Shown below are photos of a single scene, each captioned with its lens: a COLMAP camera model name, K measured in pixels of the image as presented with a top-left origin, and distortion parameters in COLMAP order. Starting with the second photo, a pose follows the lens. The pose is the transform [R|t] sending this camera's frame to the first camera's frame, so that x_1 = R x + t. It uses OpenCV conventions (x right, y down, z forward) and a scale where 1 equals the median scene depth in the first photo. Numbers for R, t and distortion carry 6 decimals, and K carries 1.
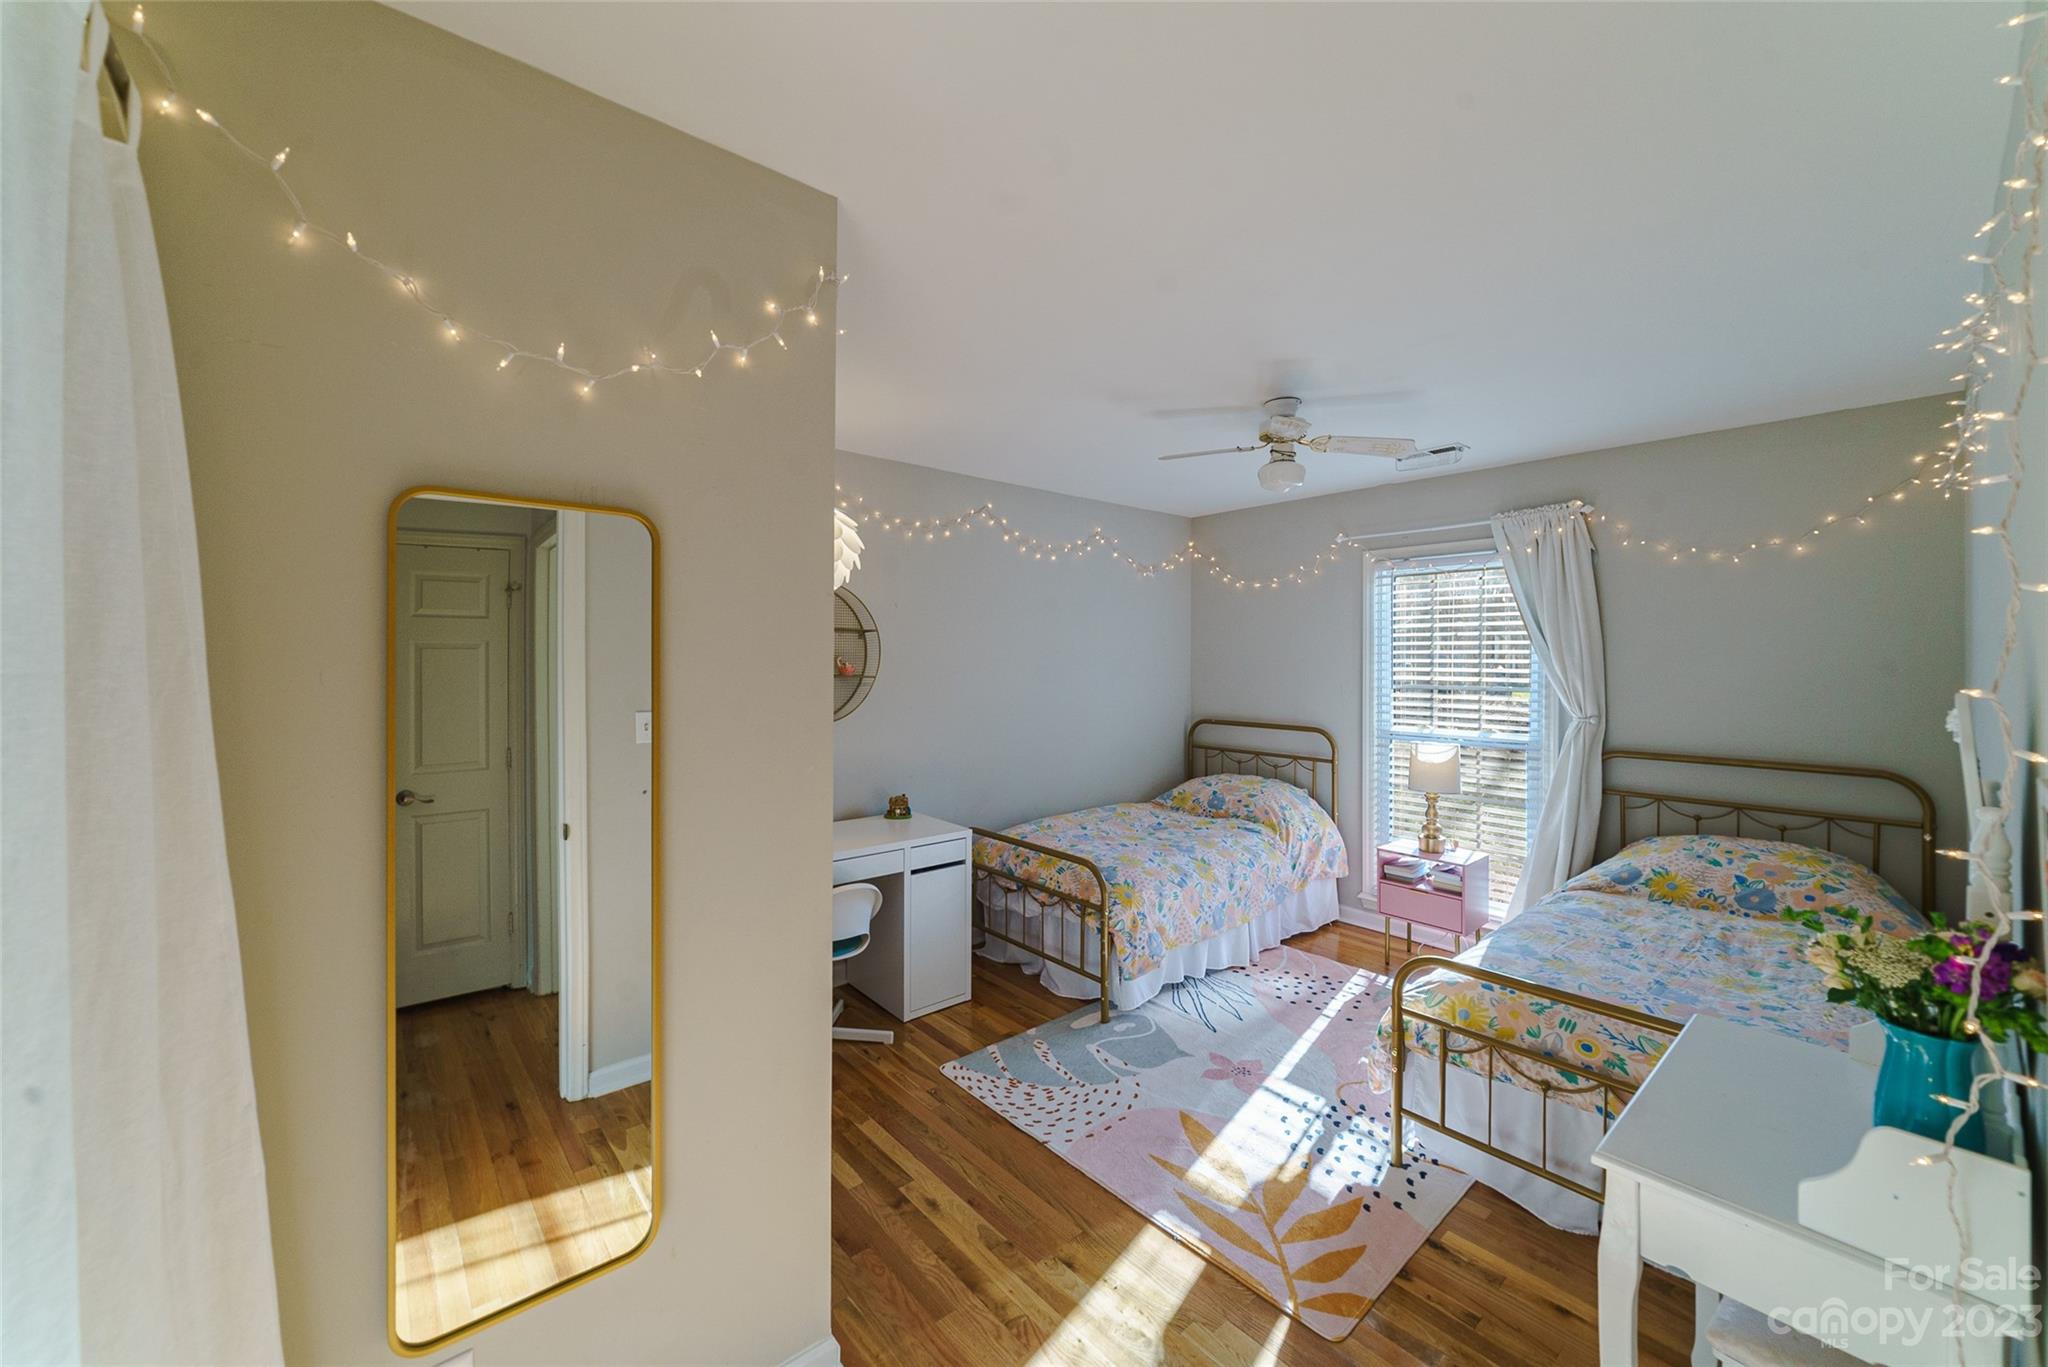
lens RADIAL K [[781.8, 0, 1020.6], [0, 781.8, 660.0], [0, 0, 1]] dist [-0.004001, -0.000315]
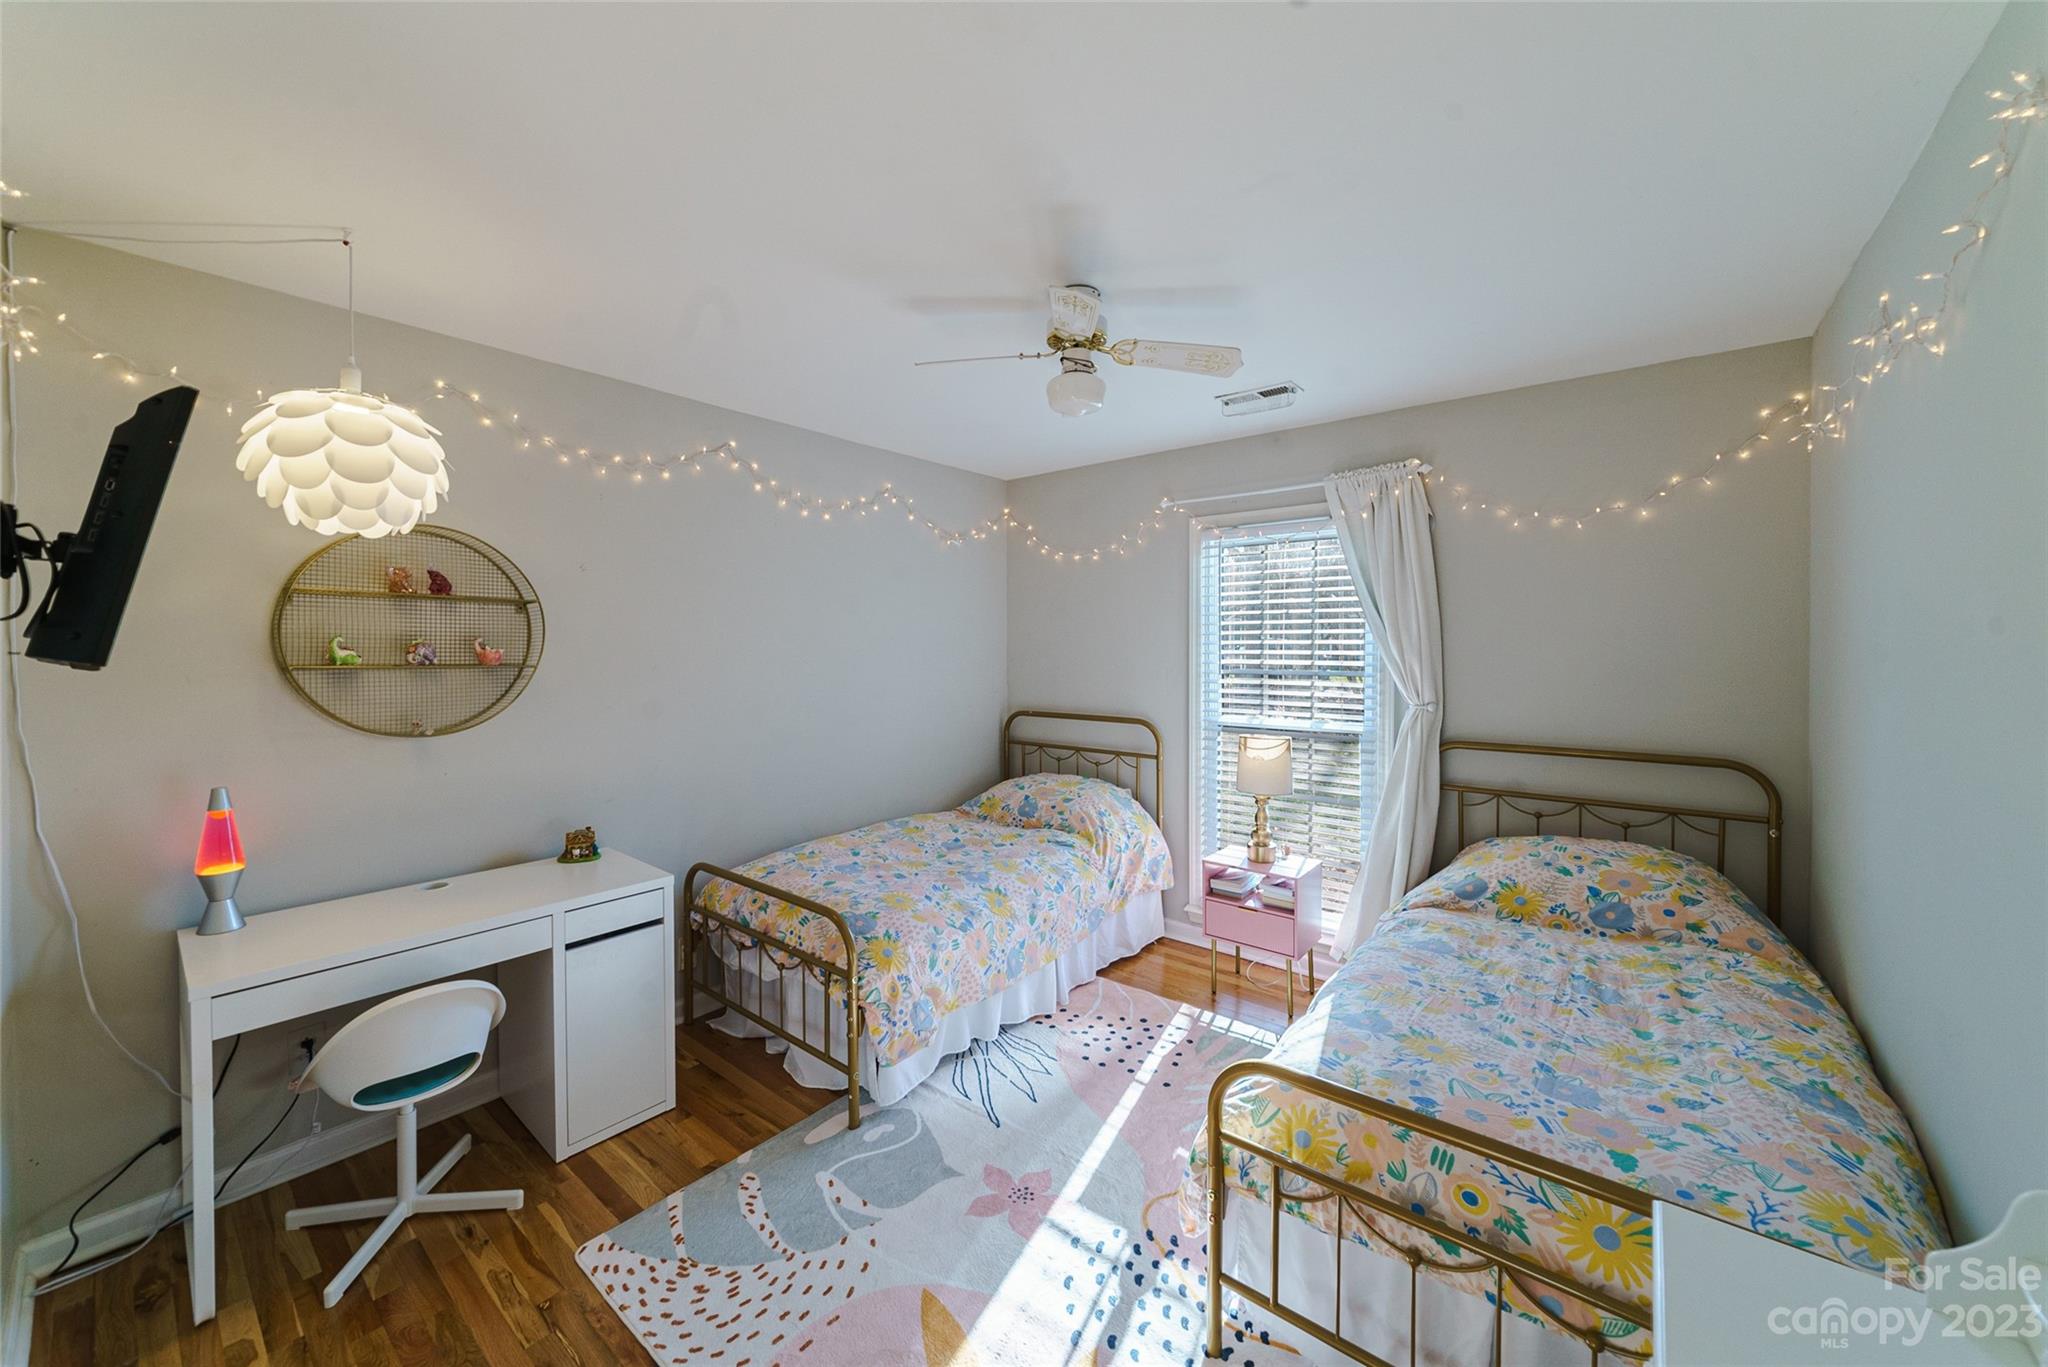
lens RADIAL K [[767.6, 0, 1025.5], [0, 767.6, 661.1], [0, 0, 1]] dist [-0.001893, -0.000225]
pose [[0.982966, -0.008482, 0.183594, 0.140811], [0.005203, 0.999818, 0.018332, 0.007279], [-0.183716, -0.017065, 0.982831, 0.264153]]
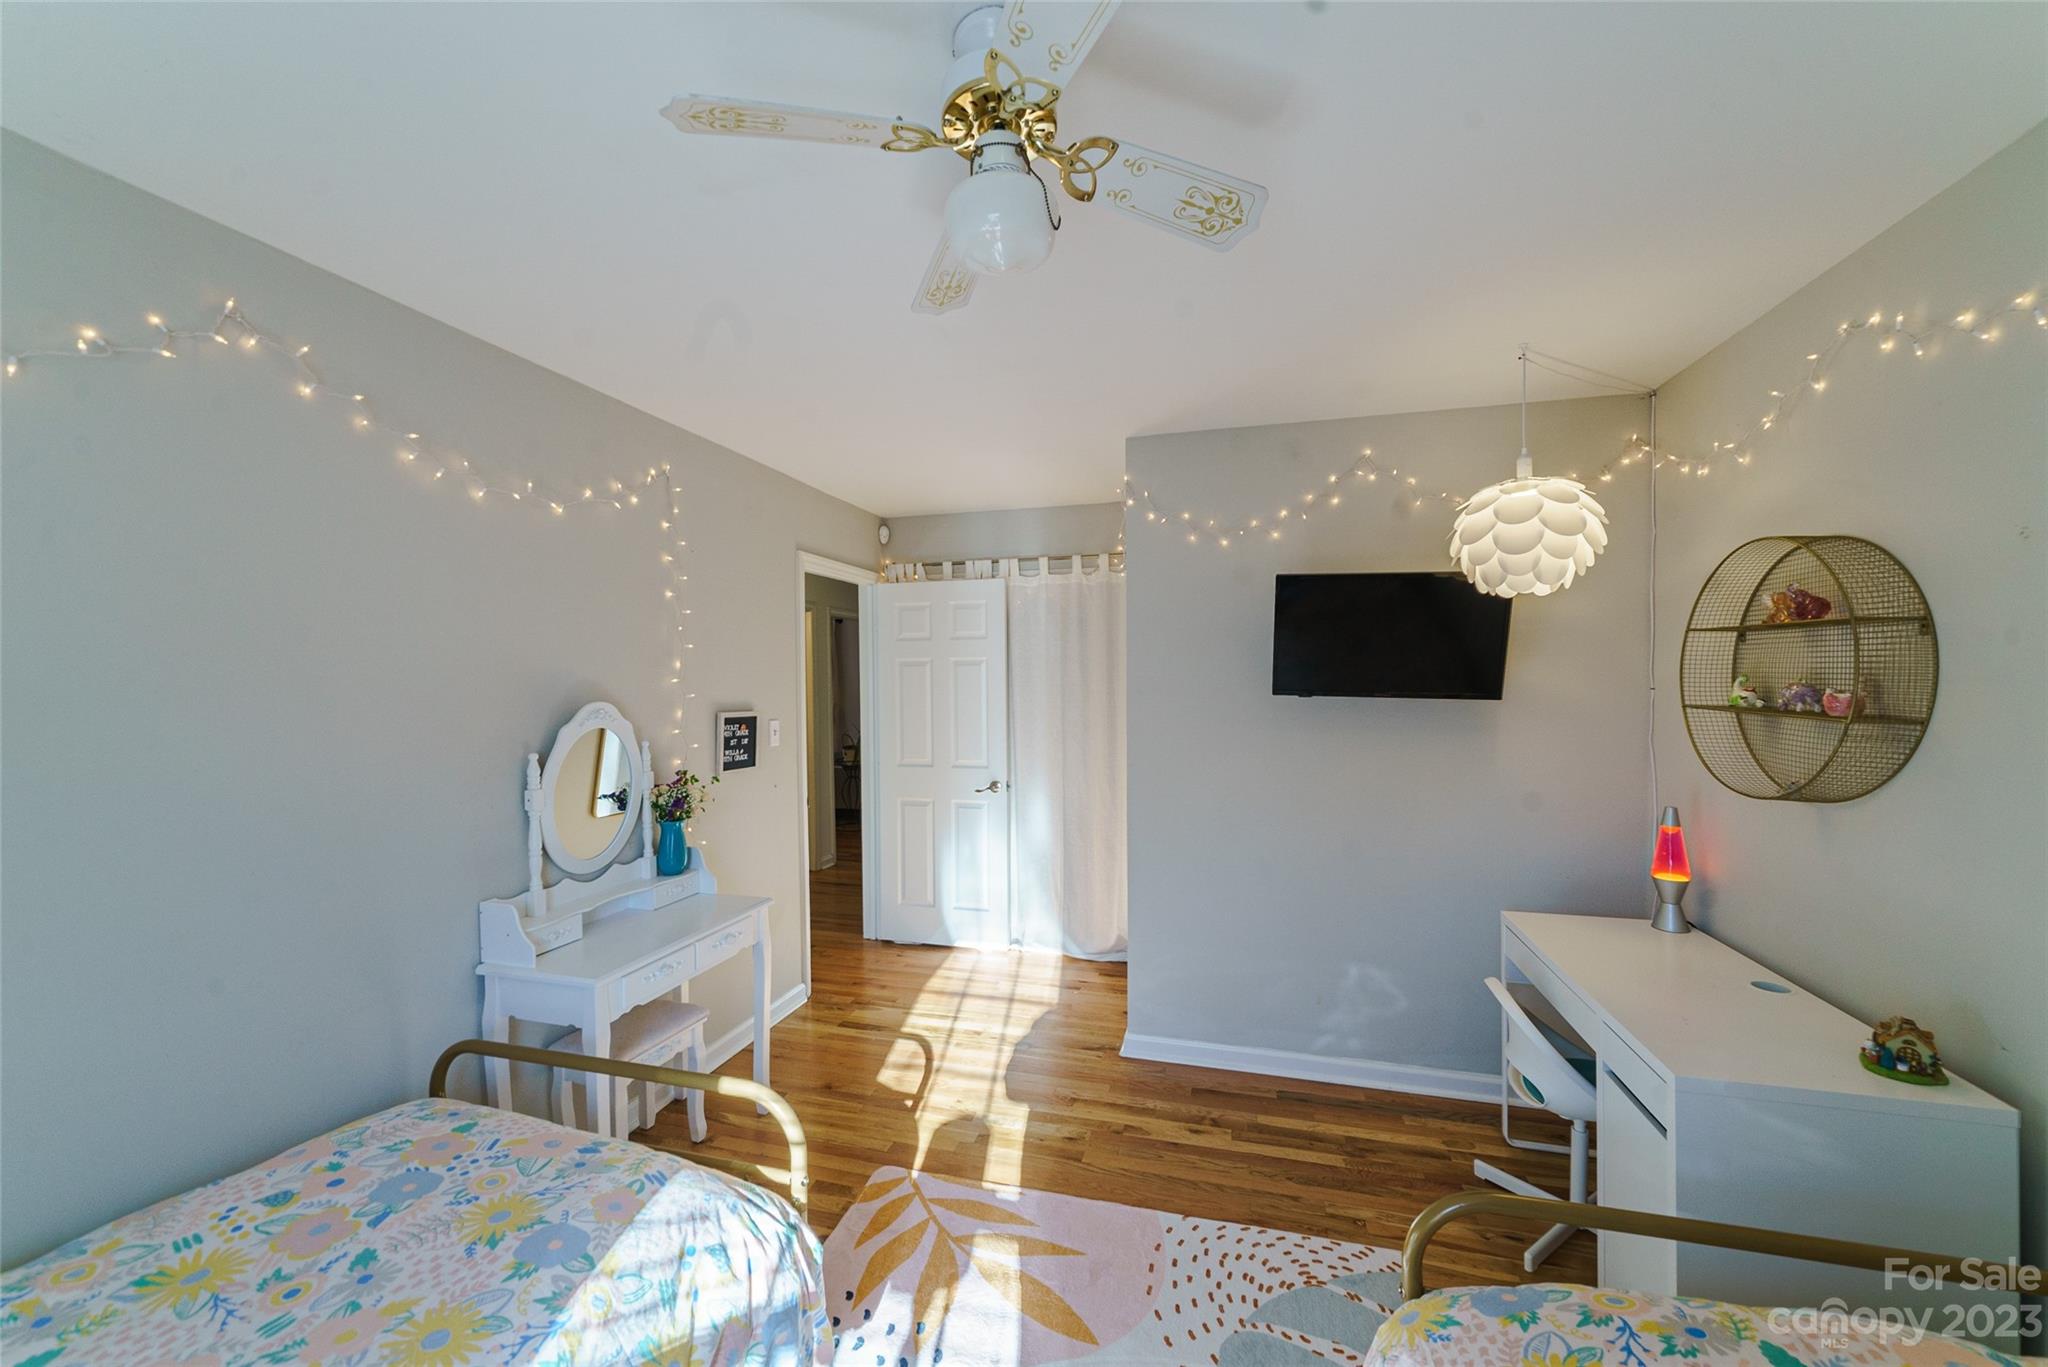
lens RADIAL K [[746.5, 0, 1024.0], [0, 746.5, 683.5], [0, 0, 1]] dist [0.001475, 0.000180]
pose [[-0.837649, 0.006086, -0.546175, 0.499153], [0.003252, 0.999976, 0.006155, -0.004301], [0.546199, 0.003379, -0.837648, 1.229838]]
